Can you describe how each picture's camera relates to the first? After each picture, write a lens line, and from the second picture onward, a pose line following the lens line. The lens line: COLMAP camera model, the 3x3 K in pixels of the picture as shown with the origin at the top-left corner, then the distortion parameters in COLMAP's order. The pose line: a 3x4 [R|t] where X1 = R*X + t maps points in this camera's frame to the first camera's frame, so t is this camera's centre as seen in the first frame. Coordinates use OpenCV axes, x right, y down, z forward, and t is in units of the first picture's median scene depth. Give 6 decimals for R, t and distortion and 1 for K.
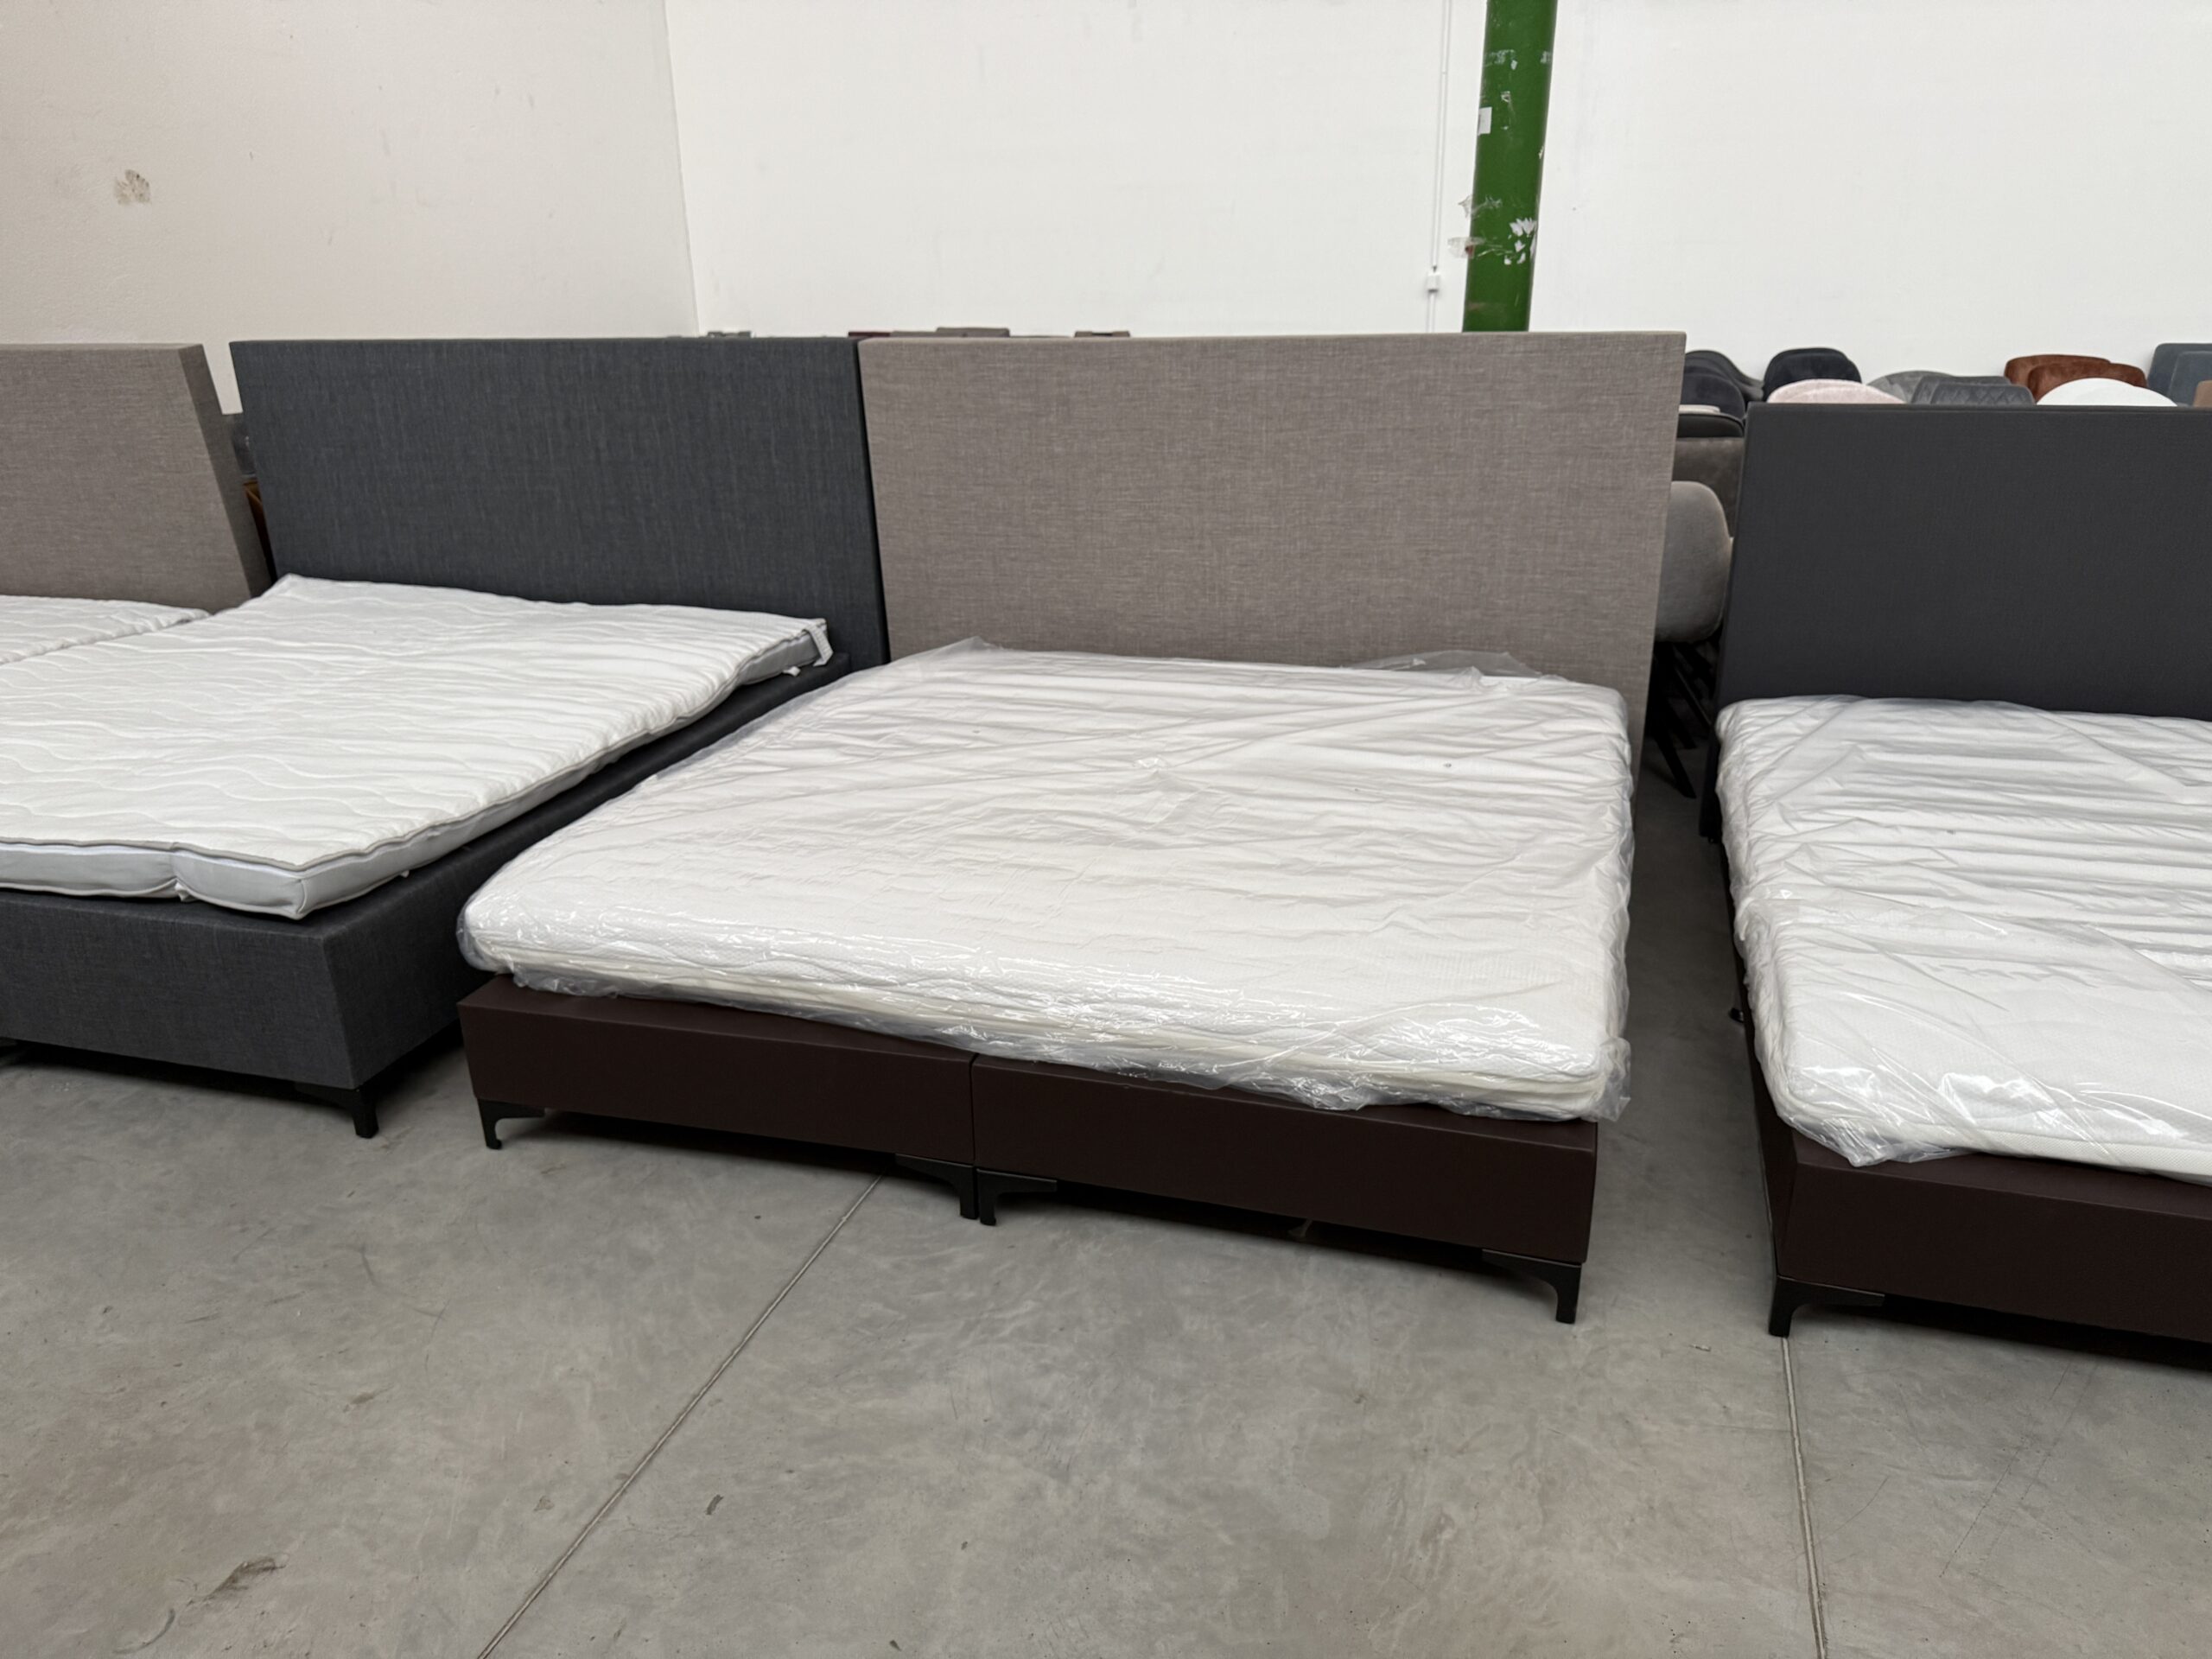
lens RADIAL K [[1544.2, 0, 1101.7], [0, 1544.2, 846.1], [0, 0, 1]] dist [0.057074, -0.067807]
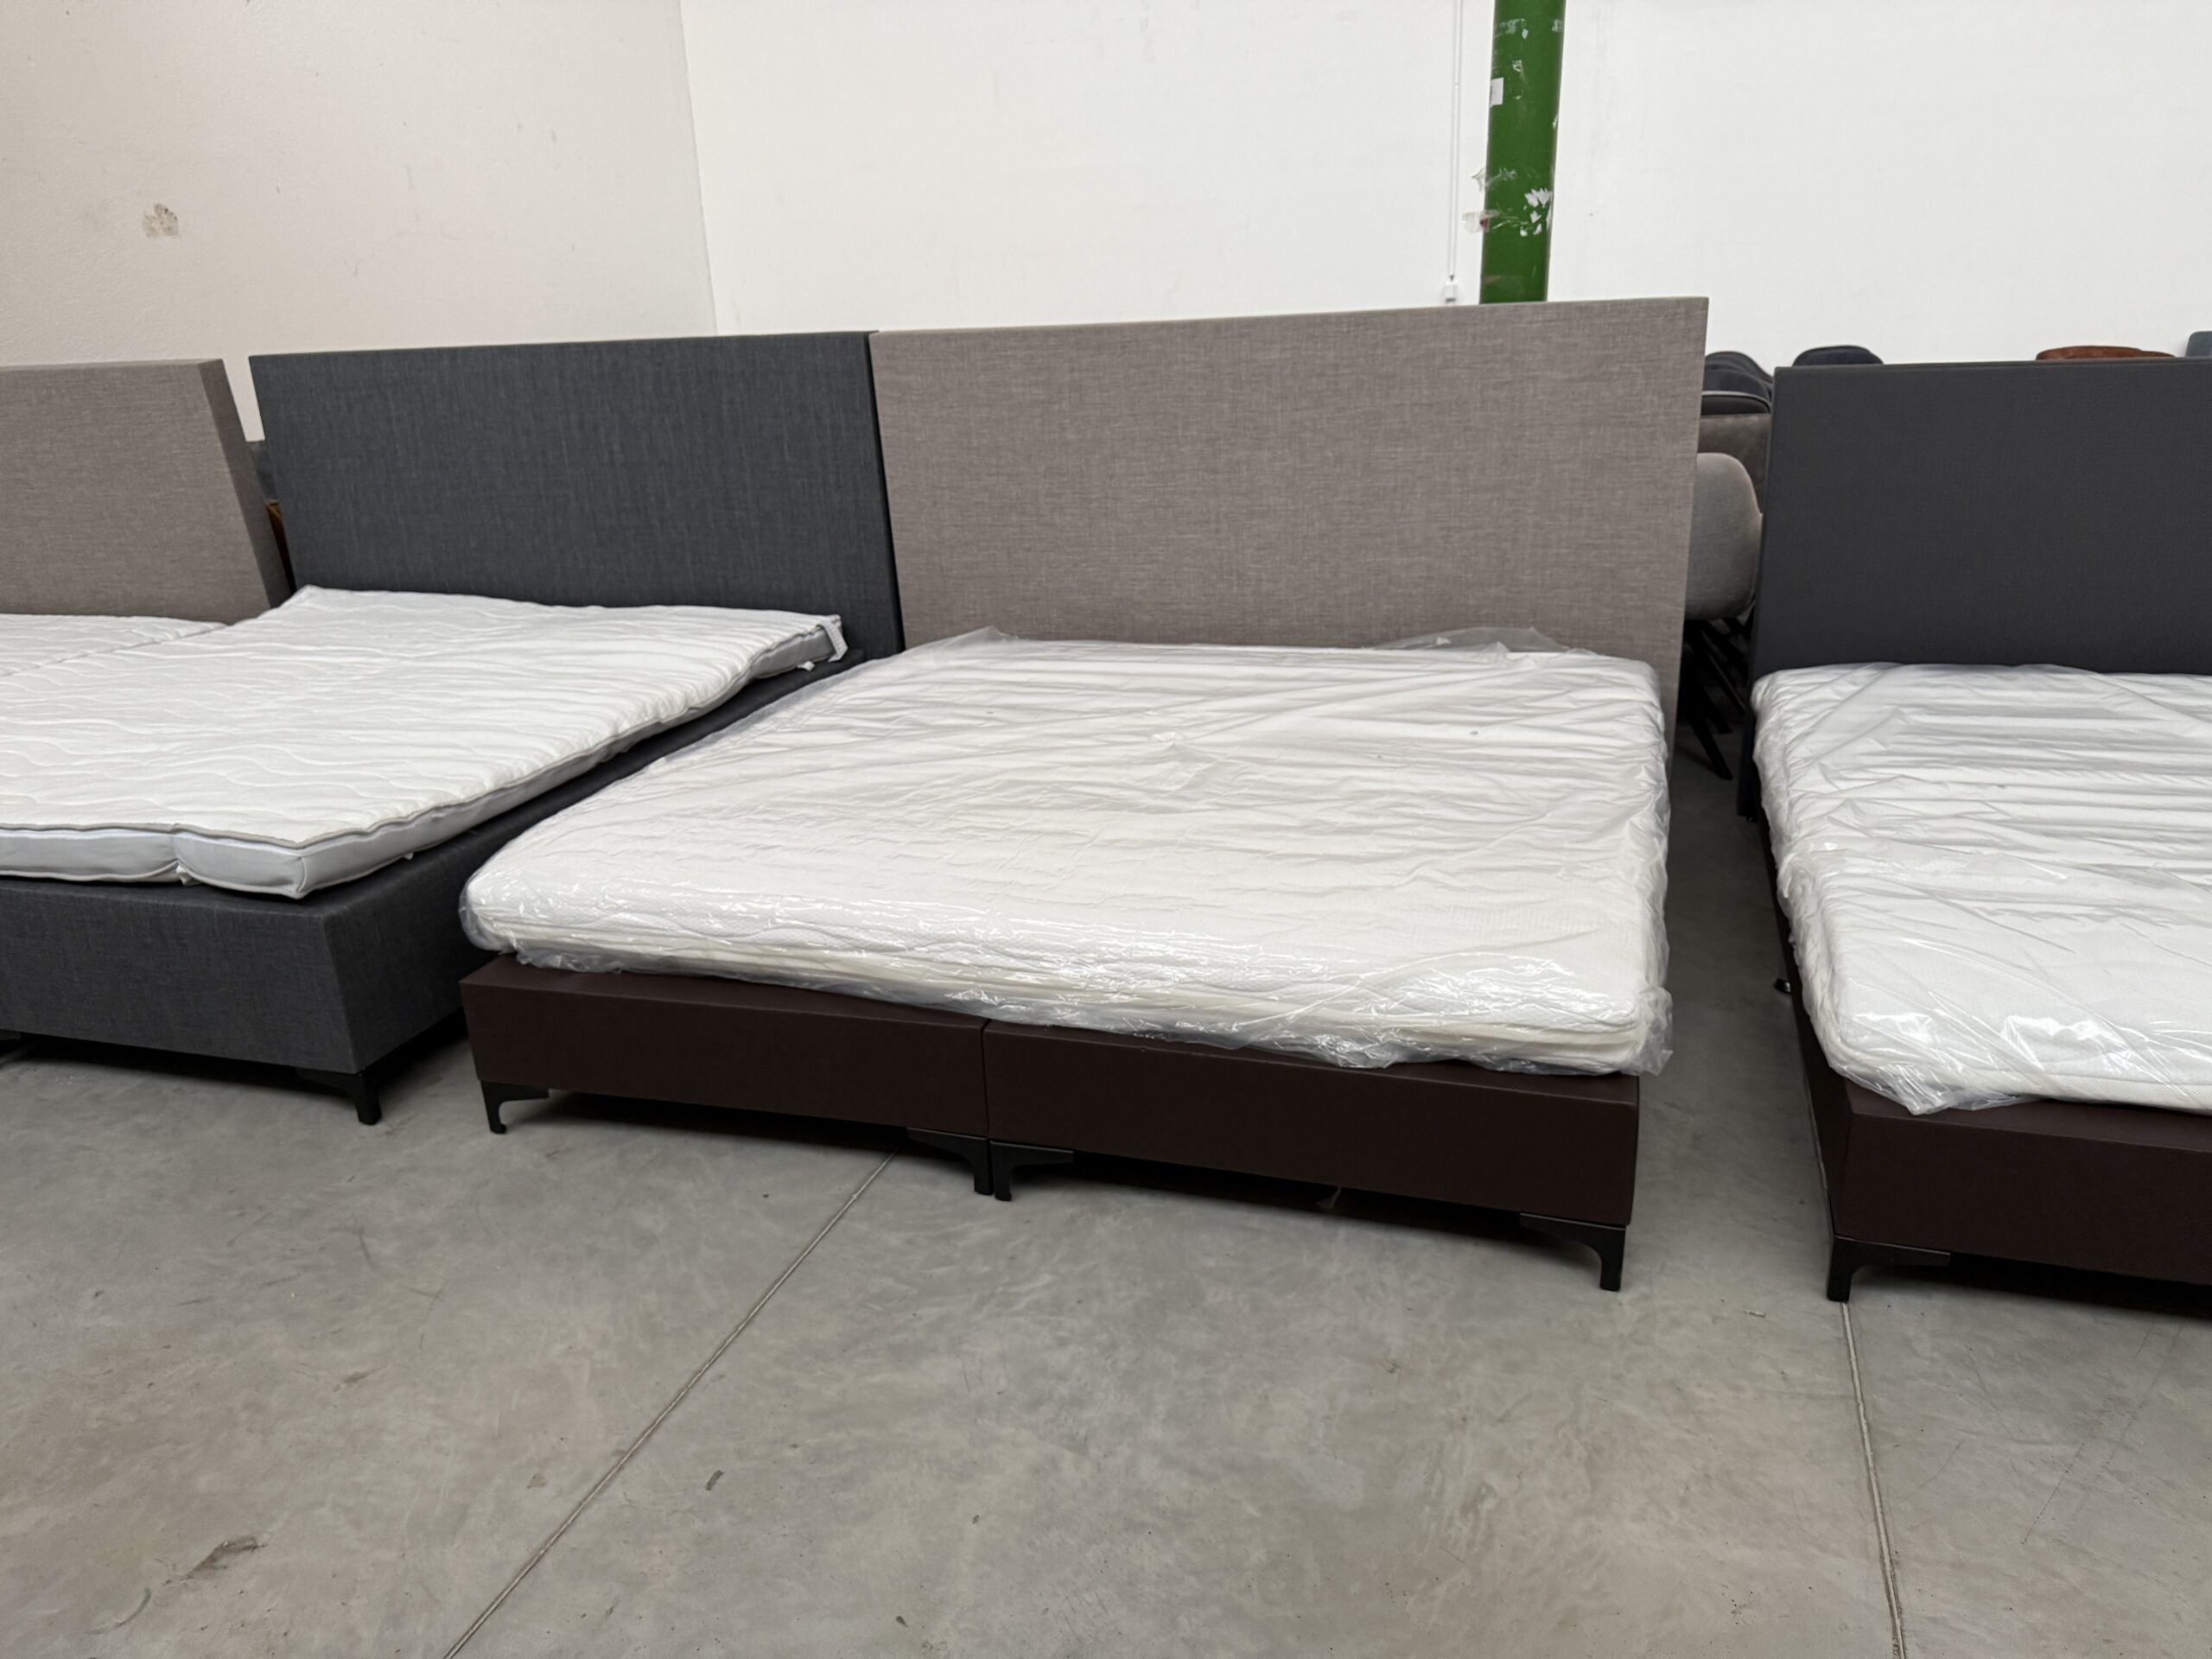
lens RADIAL K [[1544.2, 0, 1094.3], [0, 1544.2, 832.1], [0, 0, 1]] dist [0.057074, -0.067807]
pose [[0.999591, -0.016141, -0.023621, 0.006402], [0.015363, 0.999345, -0.032756, 0.031670], [0.024134, 0.032380, 0.999184, 0.021220]]
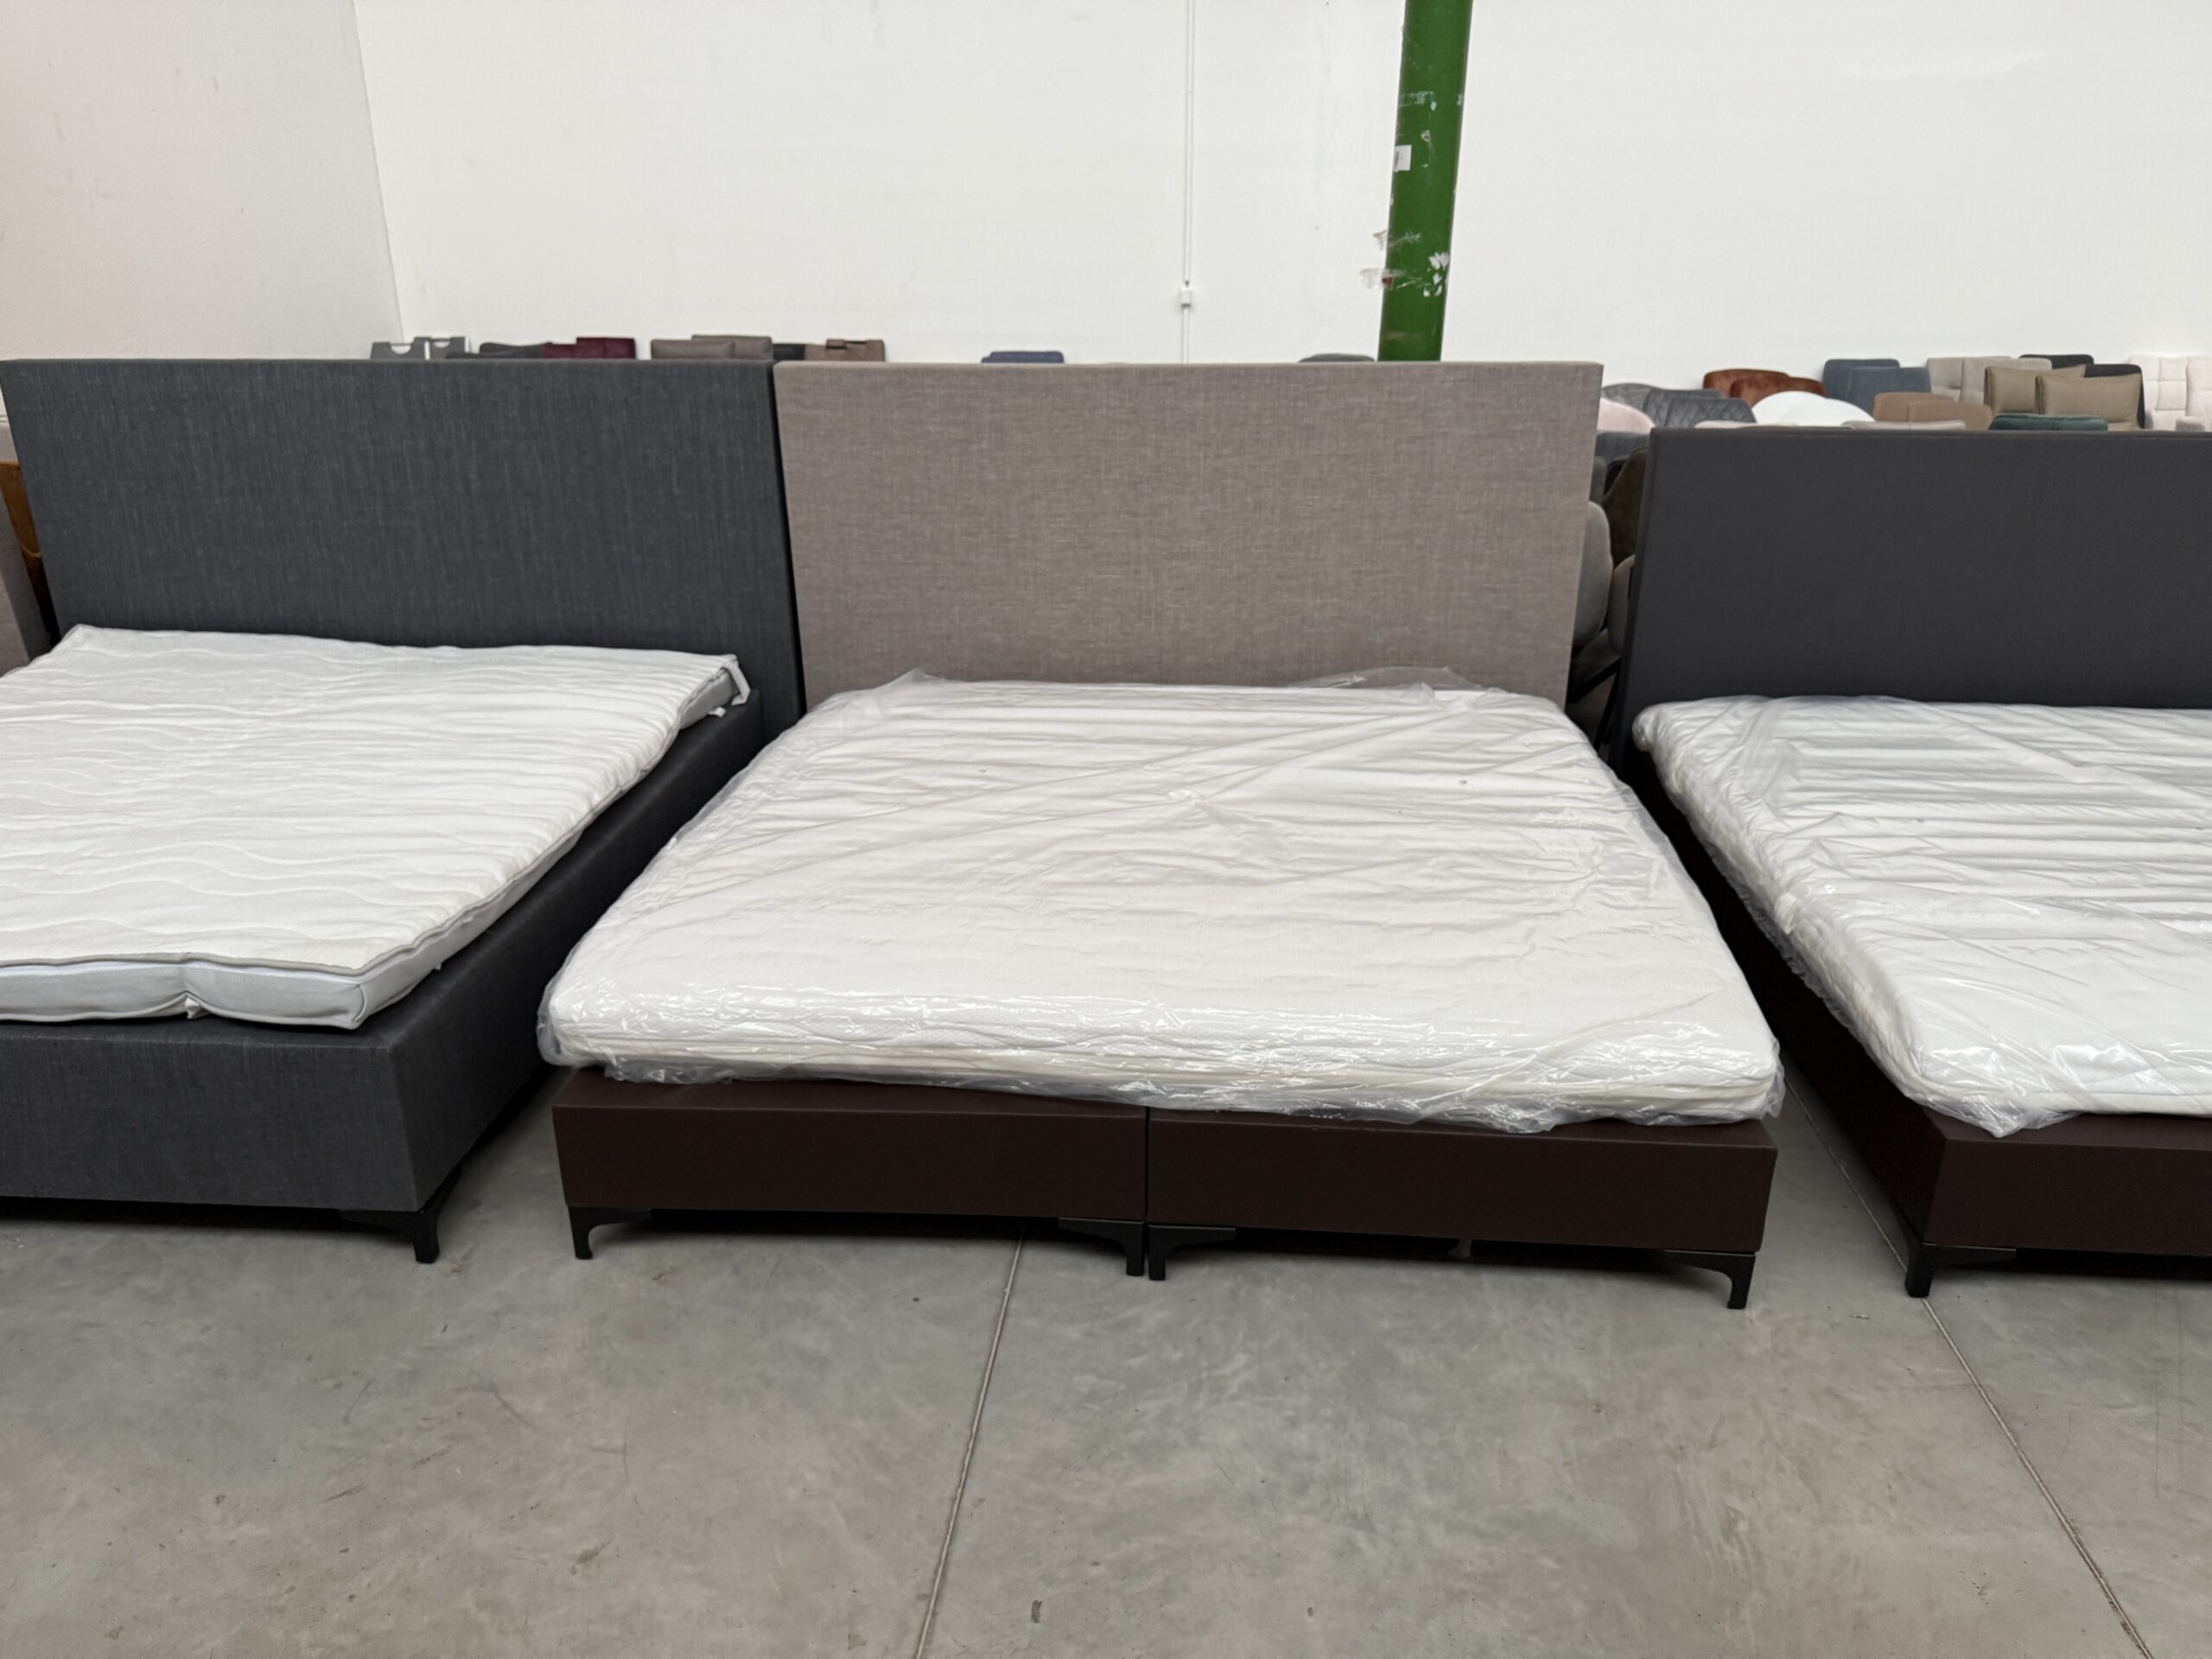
lens RADIAL K [[1544.2, 0, 1094.8], [0, 1544.2, 846.6], [0, 0, 1]] dist [0.057074, -0.067807]
pose [[0.975954, -0.061612, 0.209087, -0.198584], [0.061392, 0.998085, 0.007547, -0.026654], [-0.209151, 0.005471, 0.977868, 0.027285]]
